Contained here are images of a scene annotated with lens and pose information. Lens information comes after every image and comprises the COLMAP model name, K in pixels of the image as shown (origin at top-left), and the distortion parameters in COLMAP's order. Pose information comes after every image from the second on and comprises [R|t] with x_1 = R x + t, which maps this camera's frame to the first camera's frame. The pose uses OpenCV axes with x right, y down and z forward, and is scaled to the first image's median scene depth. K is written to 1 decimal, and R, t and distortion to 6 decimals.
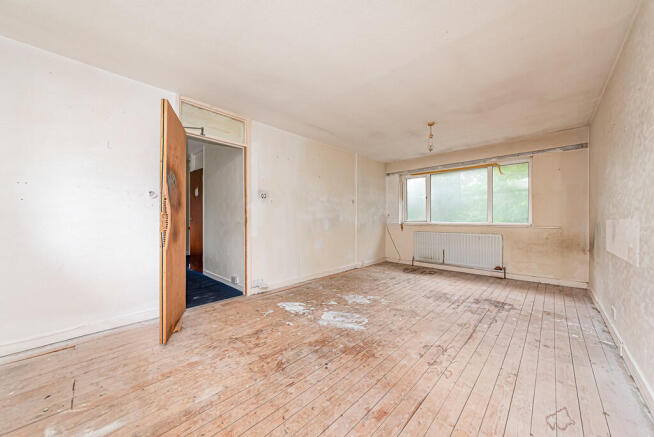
lens RADIAL K [[235.7, 0, 324.7], [0, 235.7, 218.6], [0, 0, 1]] dist [0.001932, 0.000437]
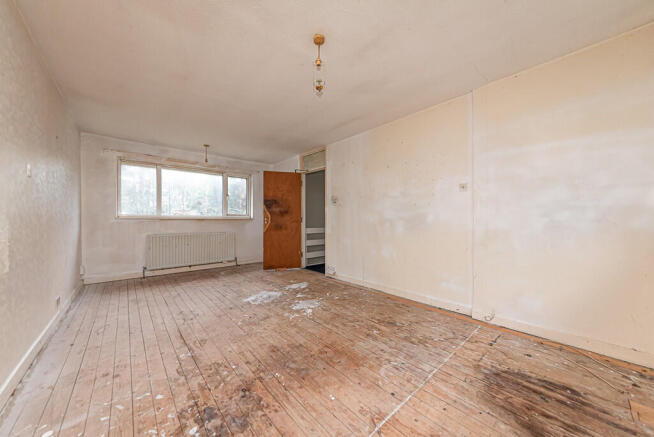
lens RADIAL K [[235.7, 0, 324.9], [0, 235.7, 218.6], [0, 0, 1]] dist [0.001932, 0.000437]
pose [[-0.092486, -0.002154, -0.995712, 1.143197], [-0.000091, 0.999998, -0.002155, 0.000199], [0.995714, -0.000109, -0.092486, 1.243812]]
